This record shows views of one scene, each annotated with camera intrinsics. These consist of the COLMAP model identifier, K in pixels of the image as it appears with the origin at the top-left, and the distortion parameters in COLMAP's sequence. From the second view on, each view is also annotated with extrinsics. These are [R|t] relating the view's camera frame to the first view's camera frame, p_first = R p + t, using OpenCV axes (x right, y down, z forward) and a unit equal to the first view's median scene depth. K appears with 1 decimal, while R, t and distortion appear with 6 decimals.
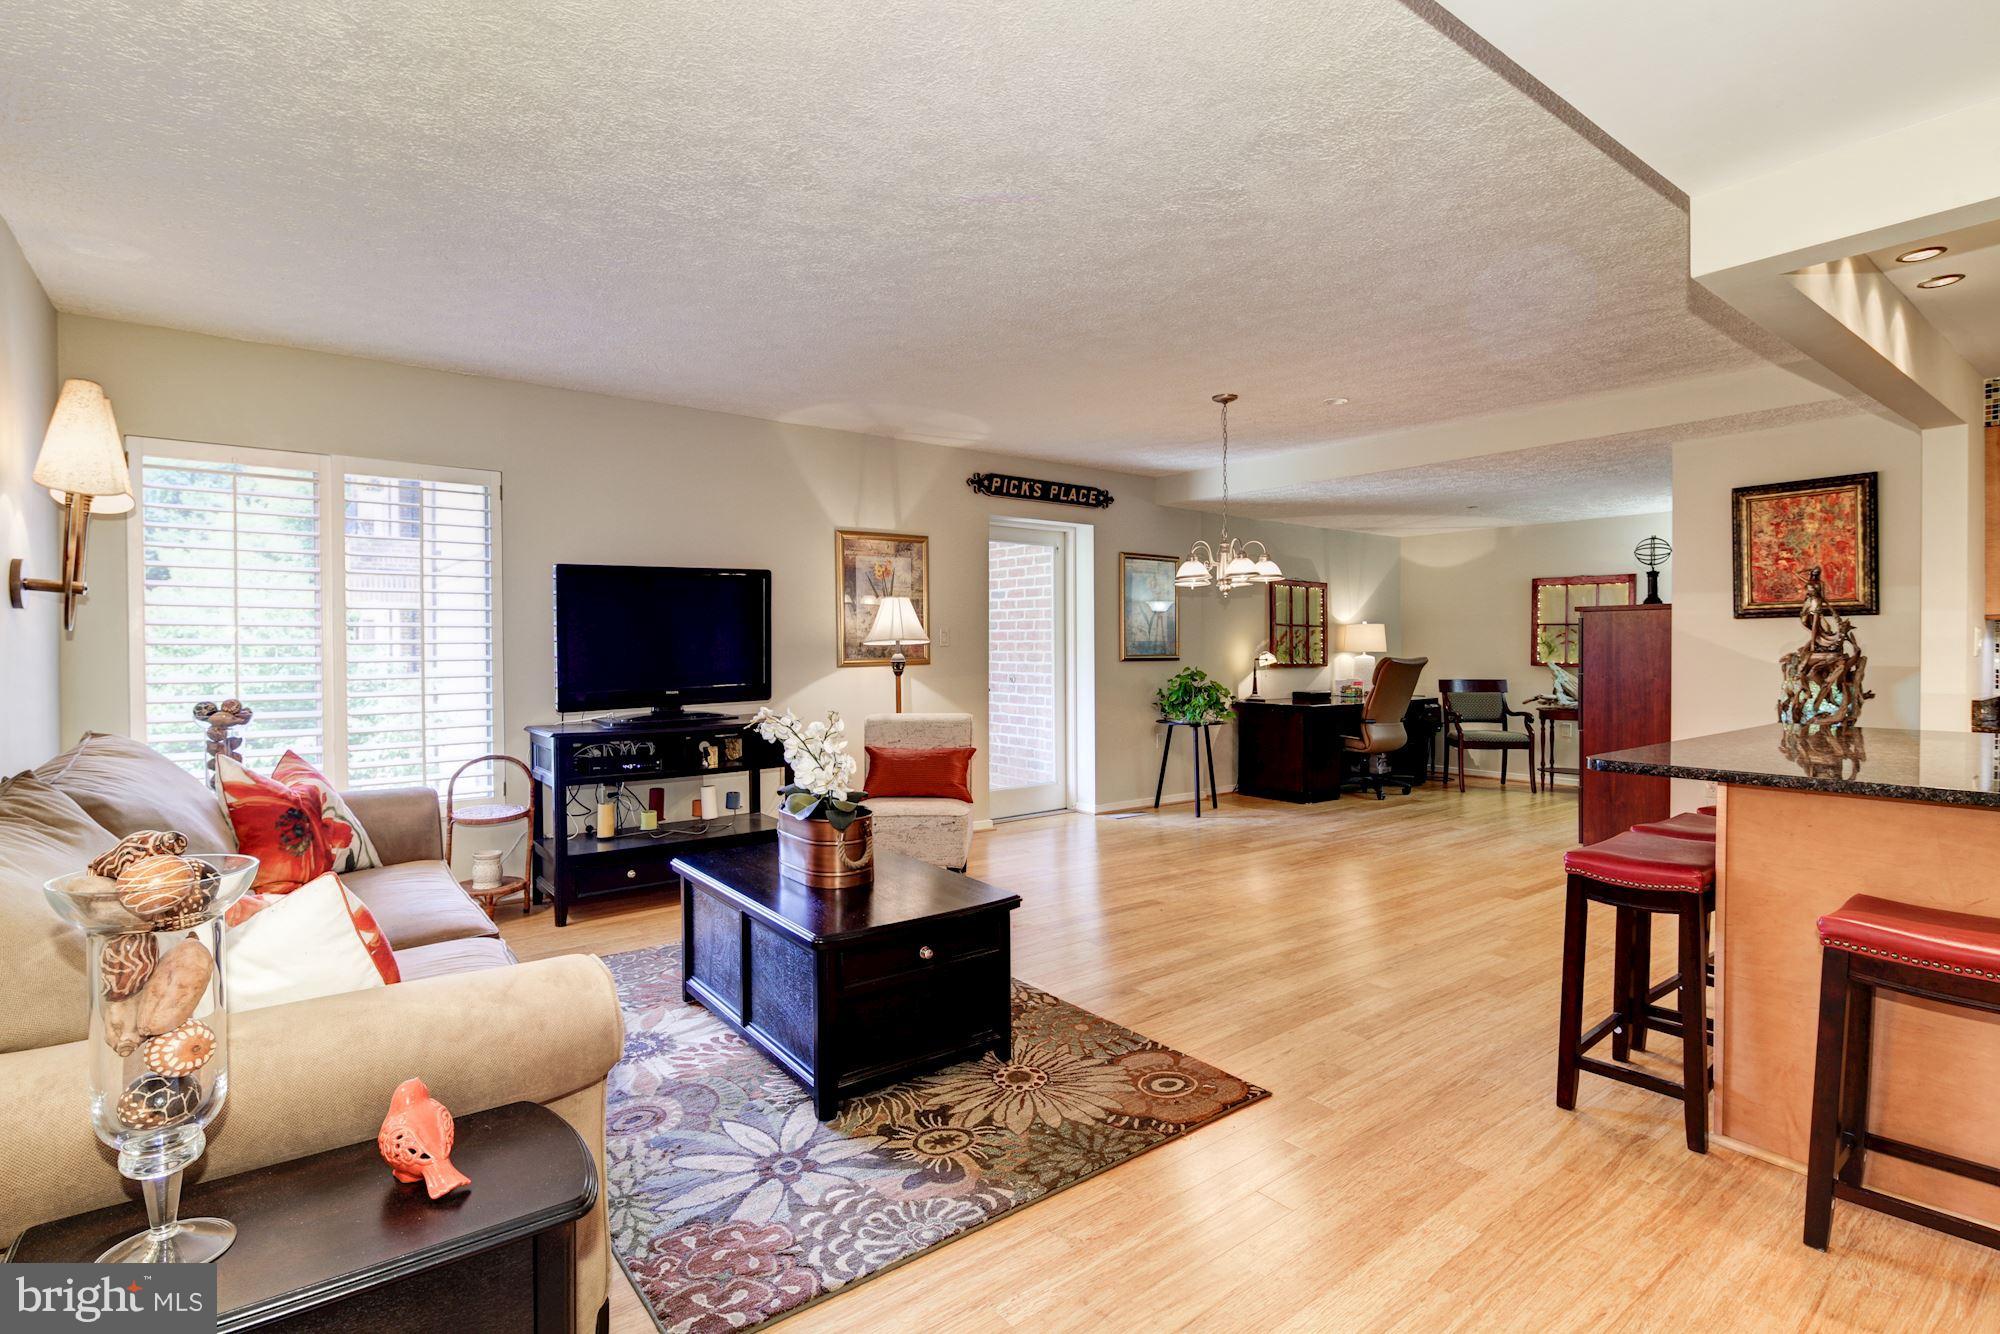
lens RADIAL K [[977.2, 0, 1016.9], [0, 977.2, 650.4], [0, 0, 1]] dist [0.006702, -0.001498]
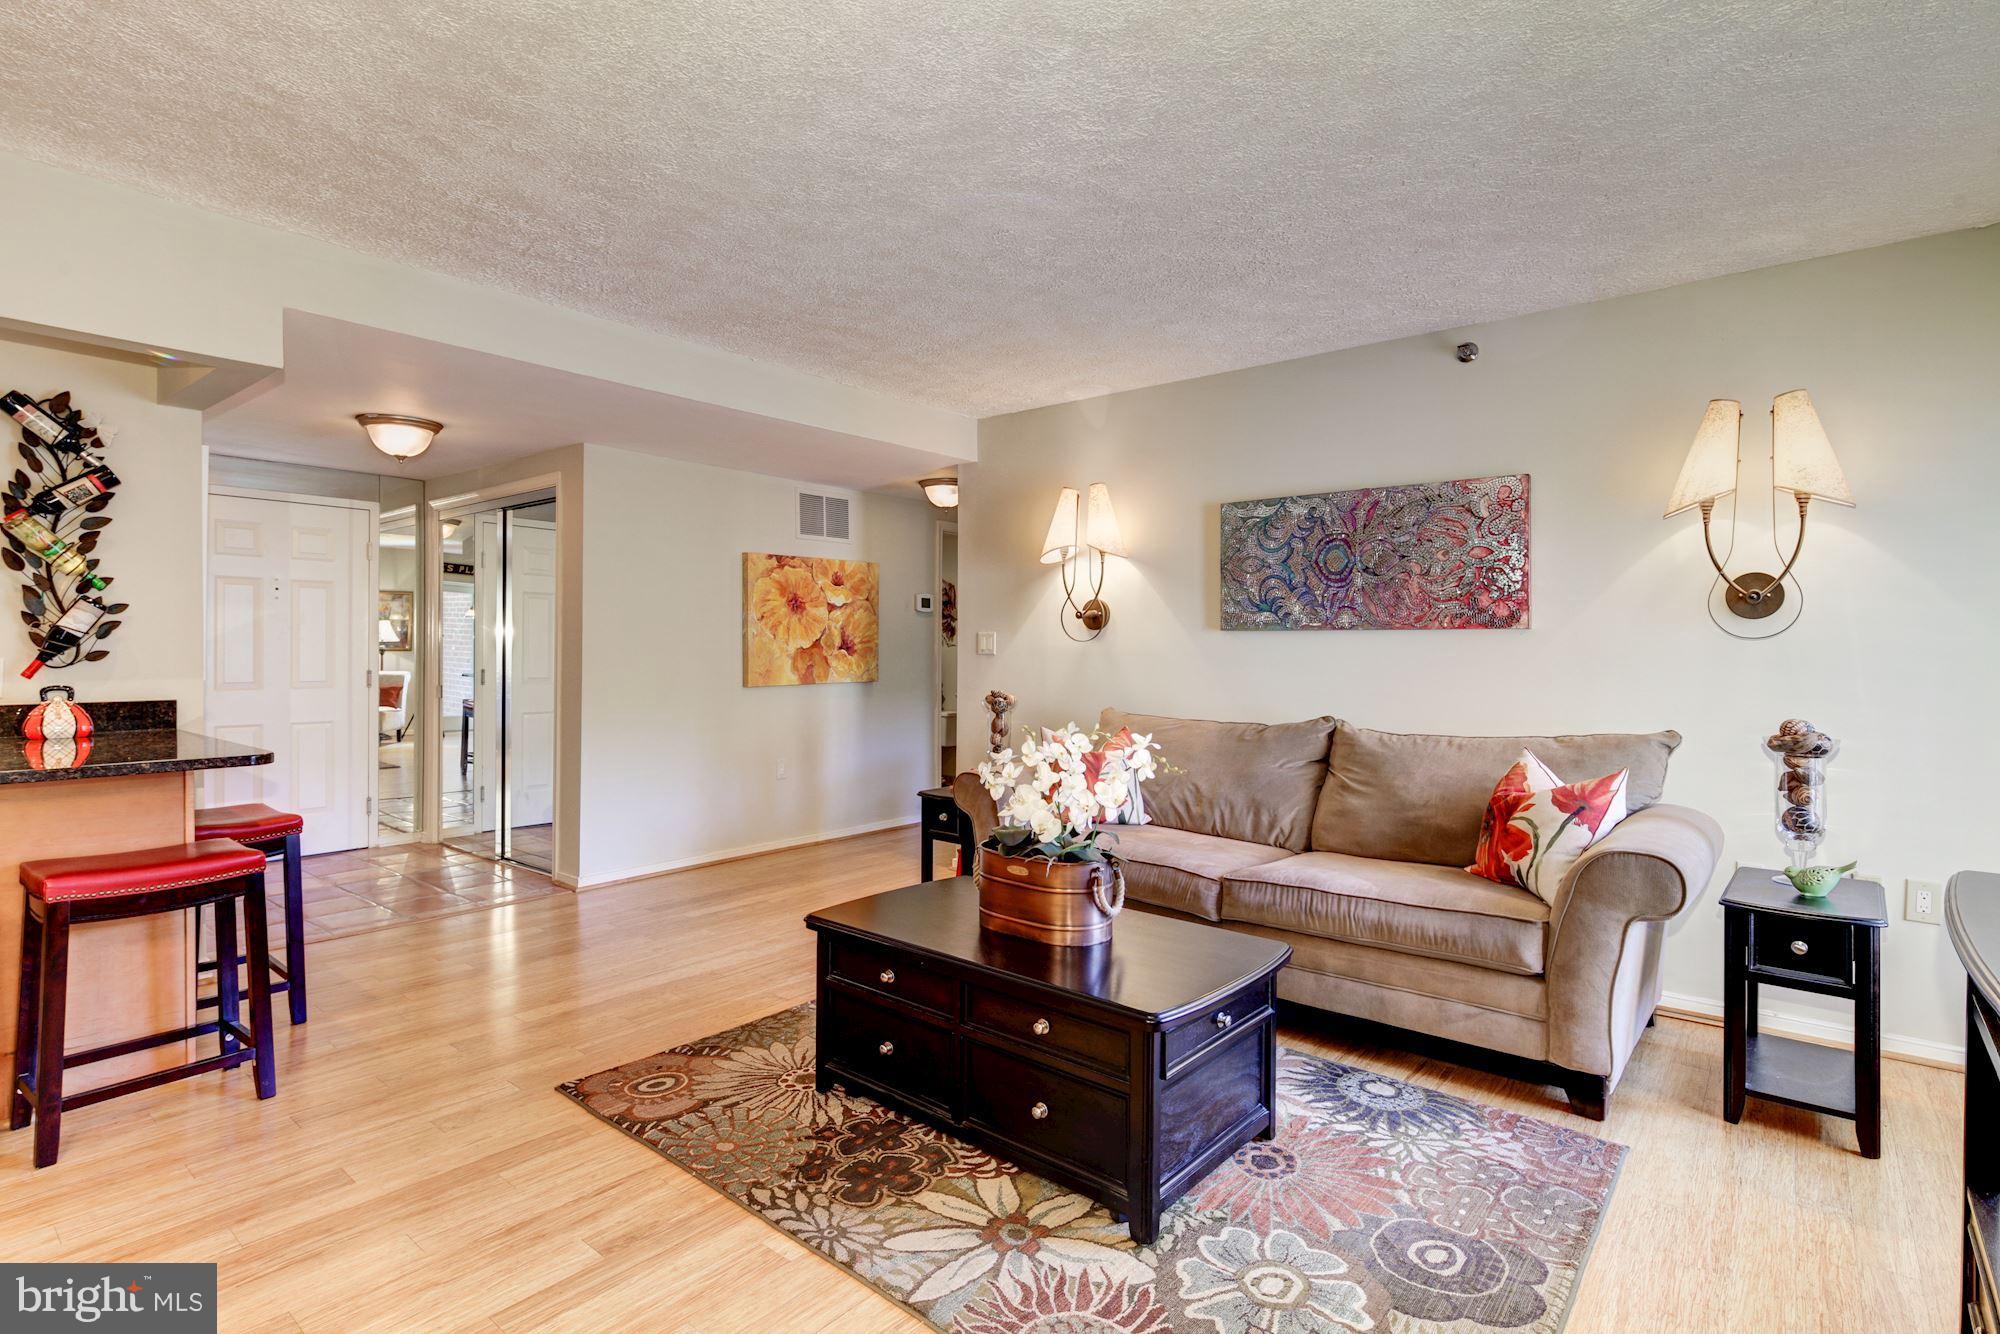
lens RADIAL K [[977.2, 0, 985.0], [0, 977.2, 652.0], [0, 0, 1]] dist [0.006702, -0.001498]
pose [[-0.982351, -0.003289, -0.187019, 0.006379], [-0.005437, 0.999925, 0.010970, -0.008452], [0.186969, 0.011793, -0.982295, 1.073774]]
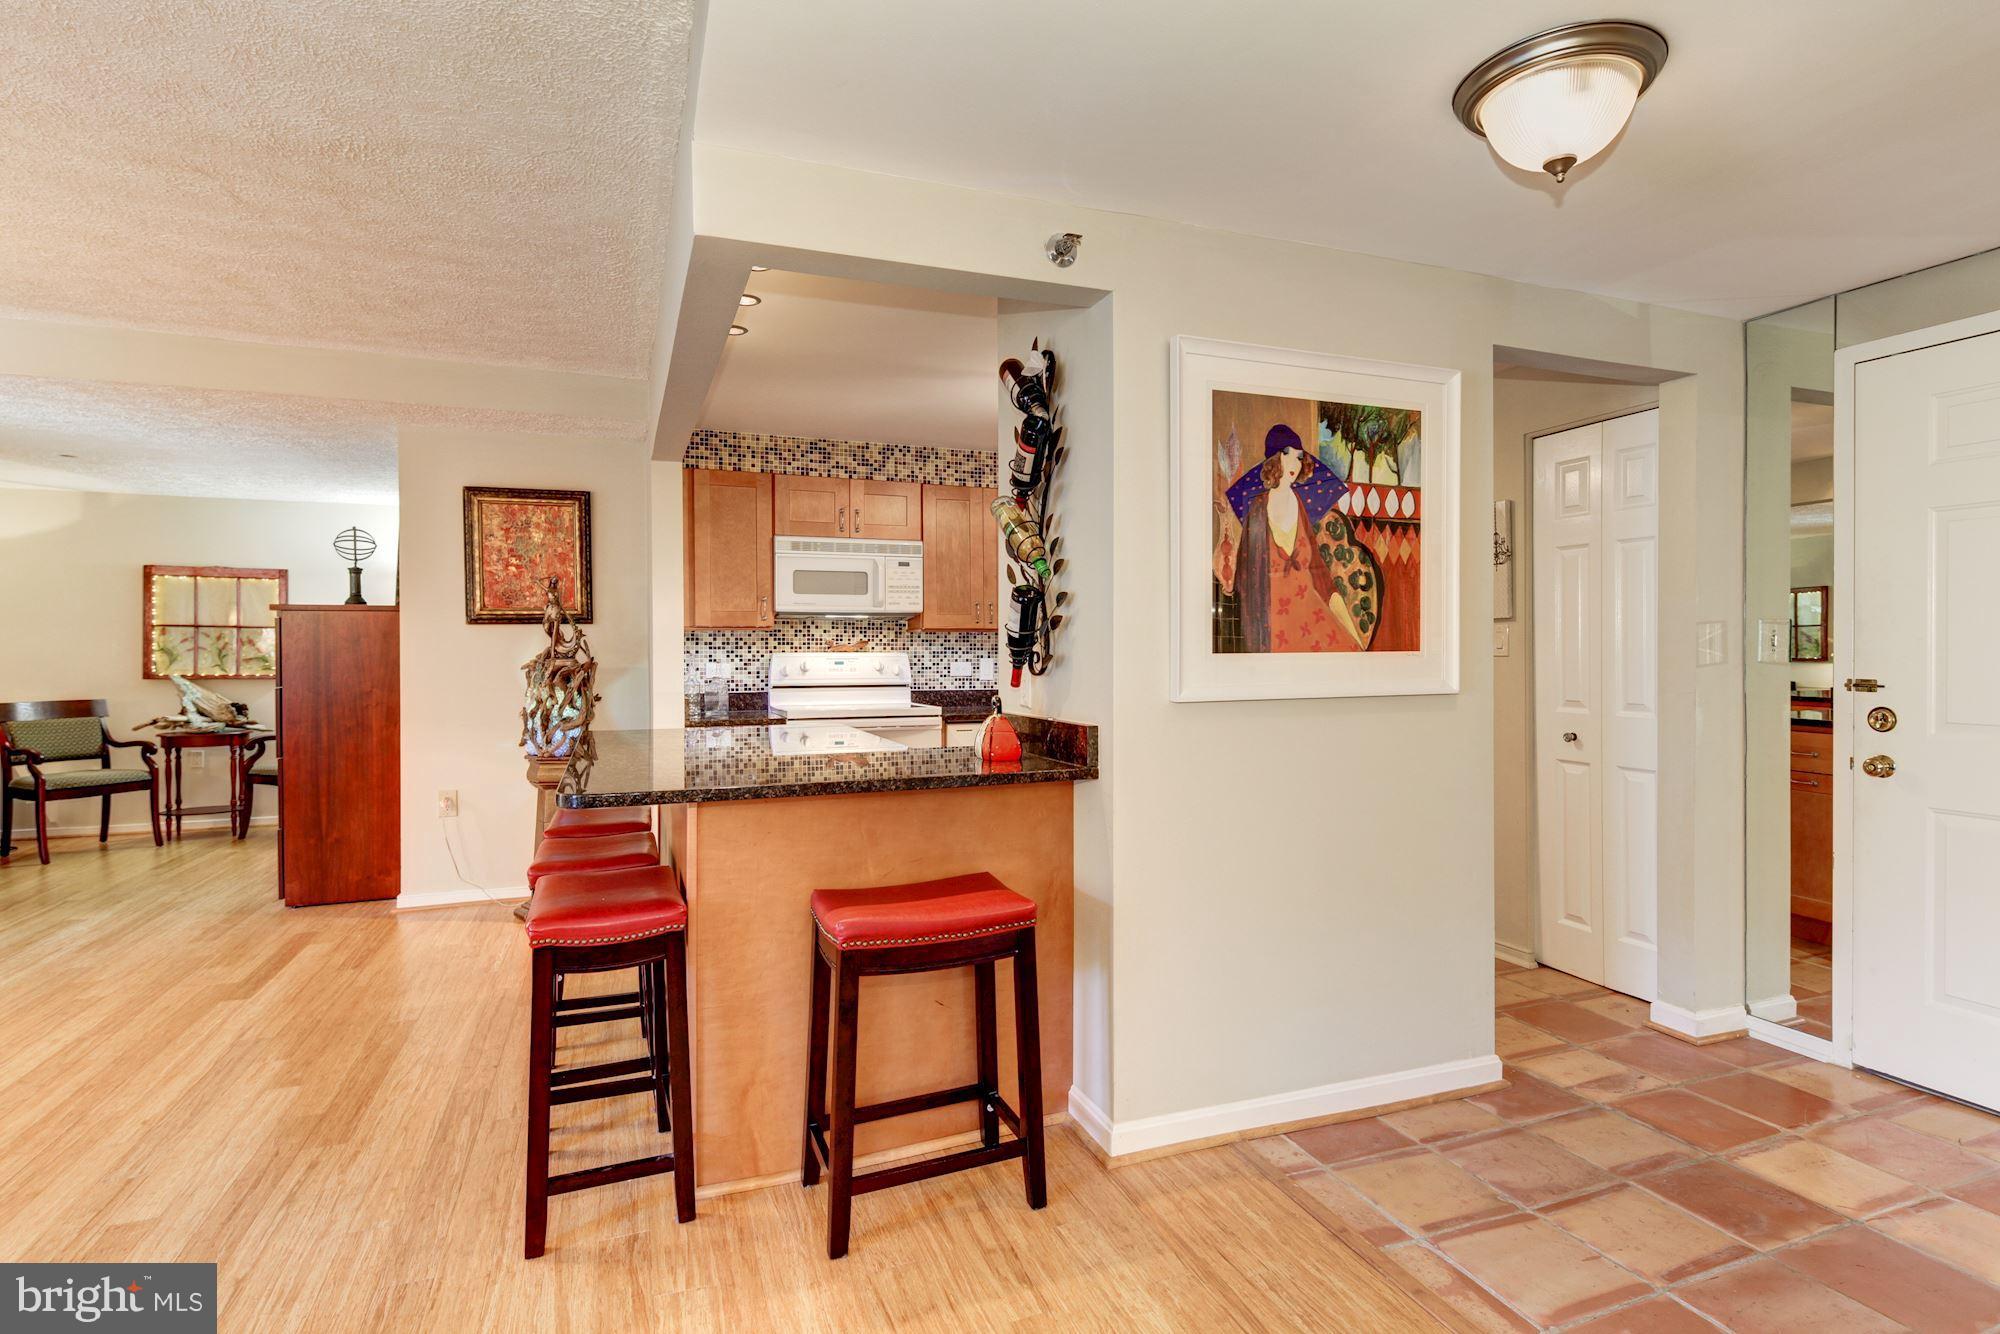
lens RADIAL K [[977.2, 0, 1024.1], [0, 977.2, 673.6], [0, 0, 1]] dist [0.006702, -0.001498]
pose [[0.281427, -0.018842, 0.959398, -0.027389], [0.005581, 0.999822, 0.017998, 0.001497], [-0.959566, 0.000290, 0.281482, 0.215310]]
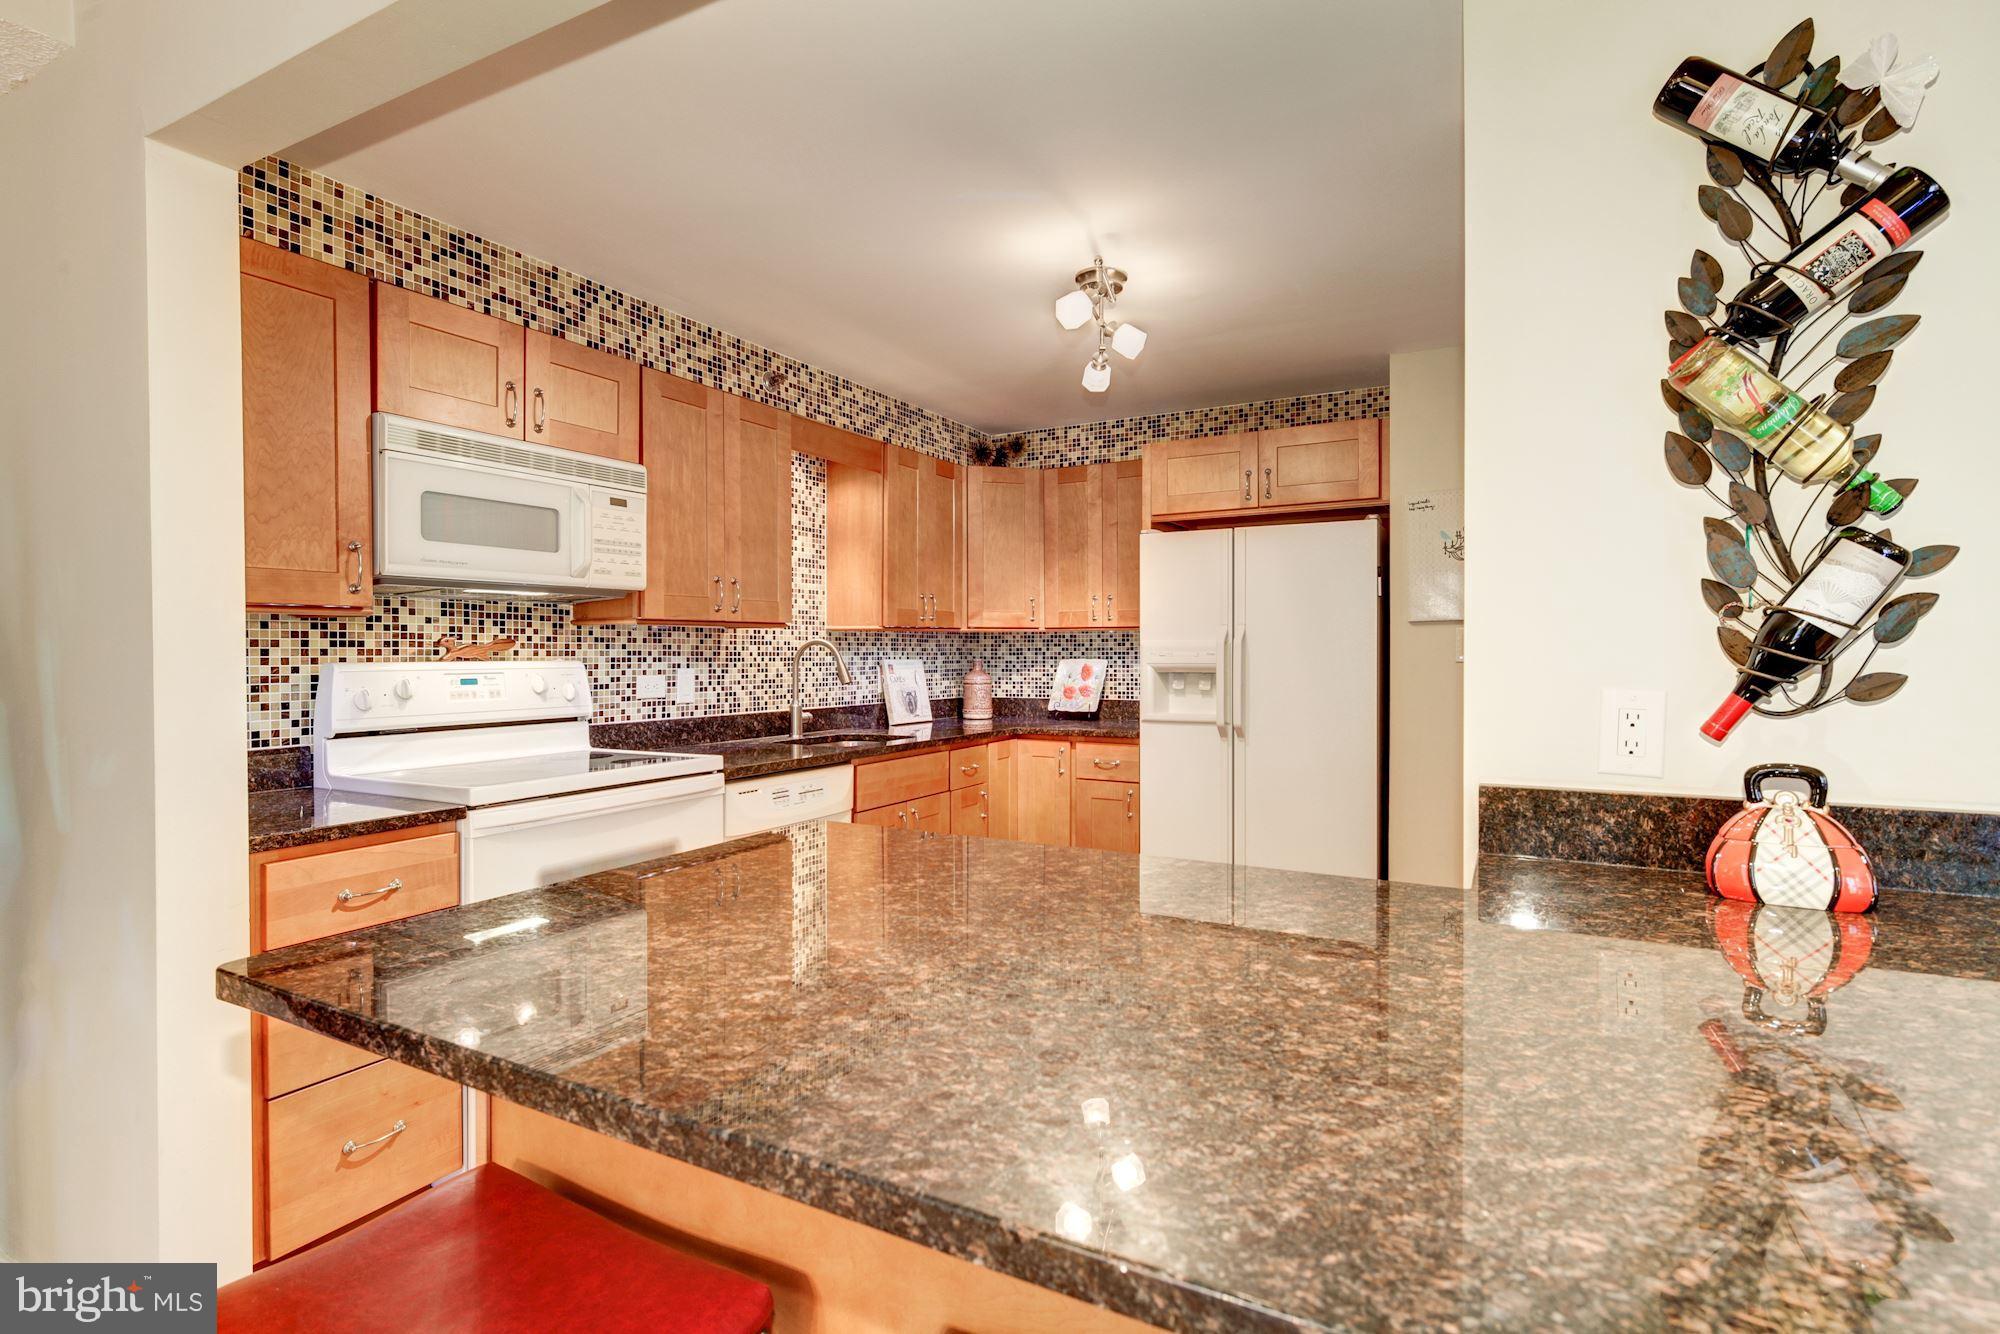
lens RADIAL K [[977.2, 0, 1006.5], [0, 977.2, 664.8], [0, 0, 1]] dist [0.006702, -0.001498]
pose [[-0.394151, -0.009360, 0.918998, 0.307701], [0.008156, 0.999873, 0.013682, -0.006512], [-0.919009, 0.012888, -0.394025, 0.643688]]
